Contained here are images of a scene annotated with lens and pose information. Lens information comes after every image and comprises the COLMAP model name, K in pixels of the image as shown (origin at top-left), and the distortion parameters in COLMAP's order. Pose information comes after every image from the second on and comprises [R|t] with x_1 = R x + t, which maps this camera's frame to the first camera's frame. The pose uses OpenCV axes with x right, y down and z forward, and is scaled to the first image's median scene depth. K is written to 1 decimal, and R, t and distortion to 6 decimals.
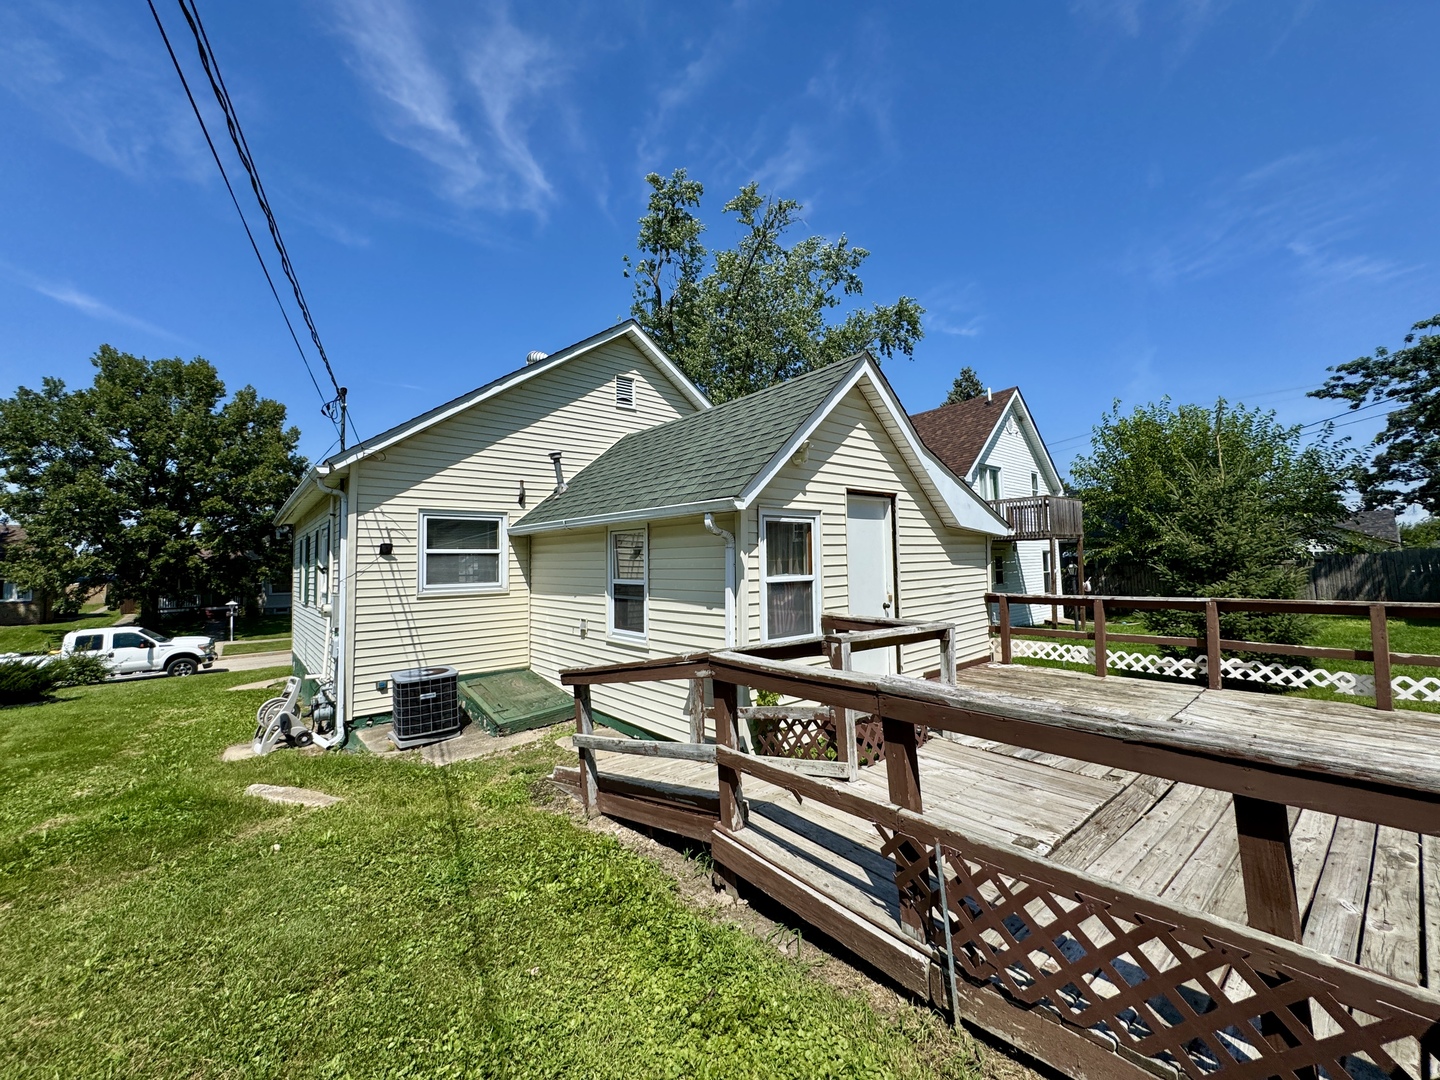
lens RADIAL K [[573.7, 0, 721.2], [0, 573.7, 538.4], [0, 0, 1]] dist [-0.002766, 0.000277]
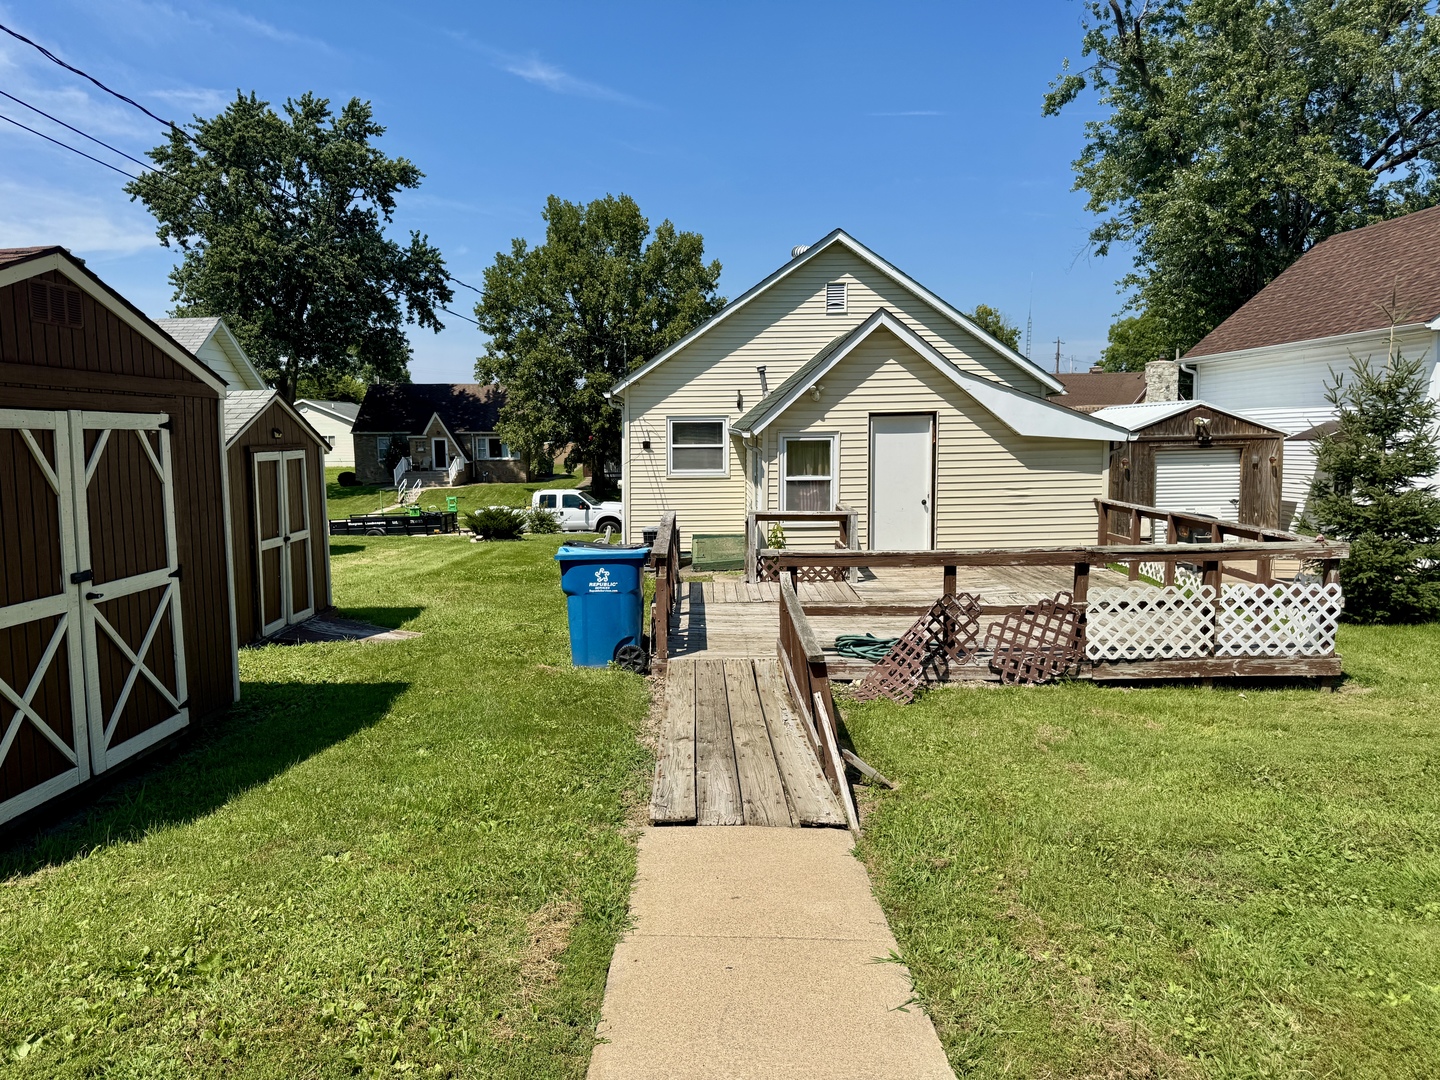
lens RADIAL K [[1001.5, 0, 720.0], [0, 1001.5, 540.0], [0, 0, 1]] dist [0.146878, -0.105002]
pose [[0.770099, 0.084366, -0.632321, 1.142091], [0.022037, 0.987106, 0.158541, -0.135894], [0.637544, -0.136027, 0.758310, -0.824545]]
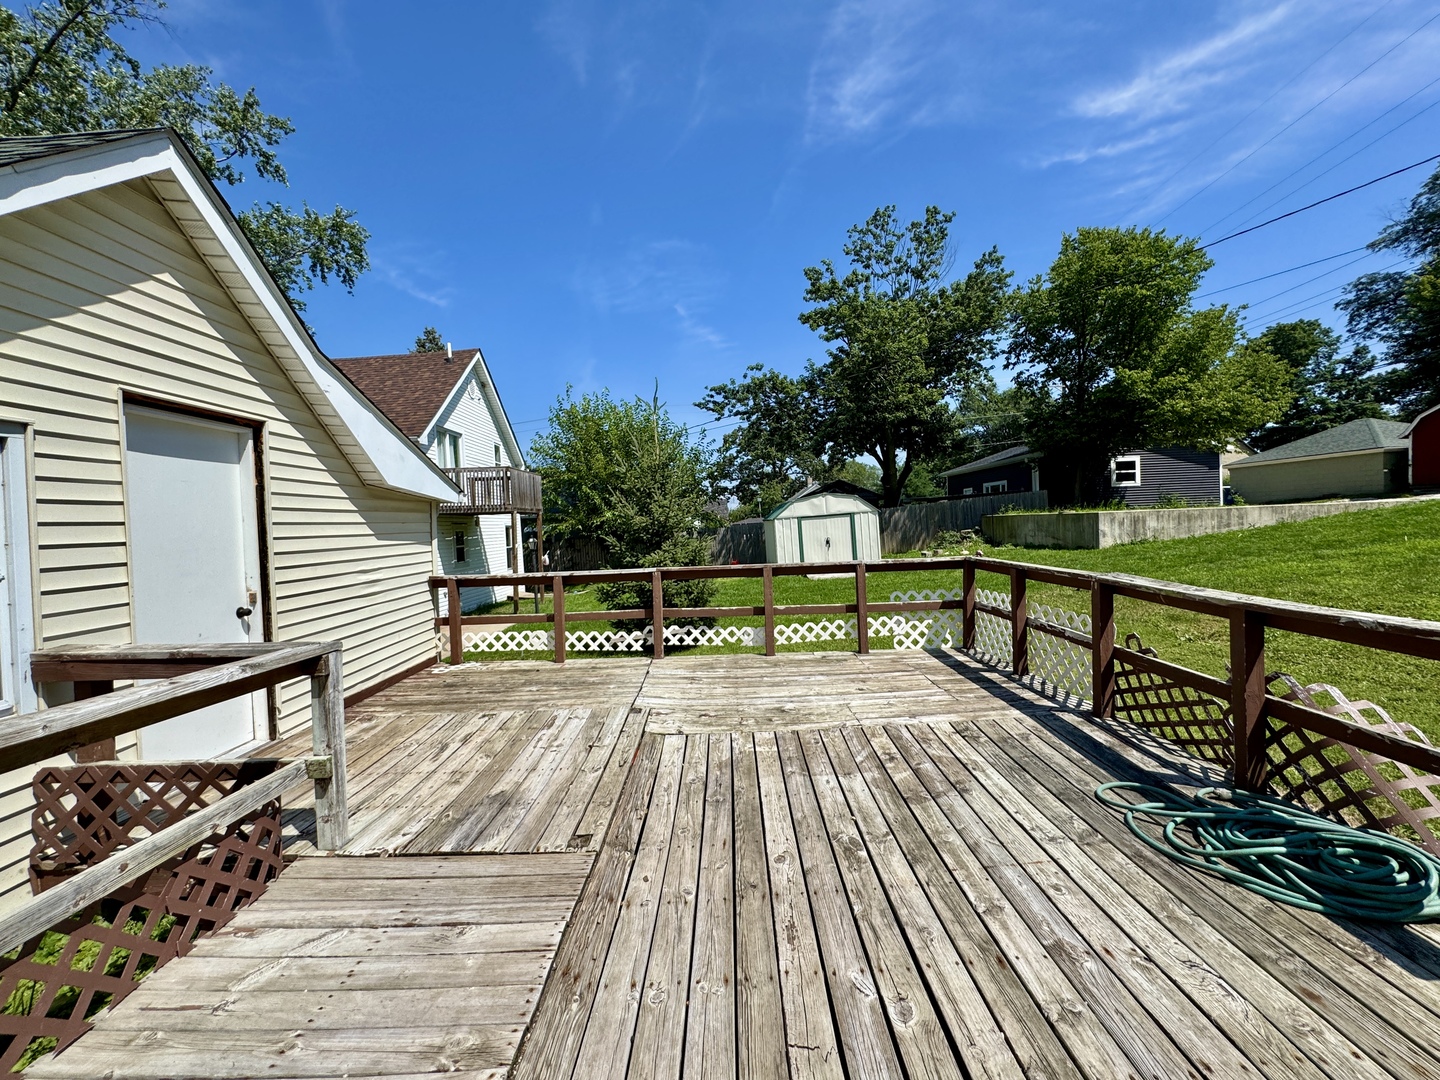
lens RADIAL K [[573.7, 0, 721.2], [0, 573.7, 538.4], [0, 0, 1]] dist [-0.002766, 0.000277]
pose [[0.647812, -0.017858, 0.761591, 0.135741], [-0.012247, 0.999352, 0.033850, 0.014210], [-0.761702, -0.031256, 0.647173, 0.215978]]
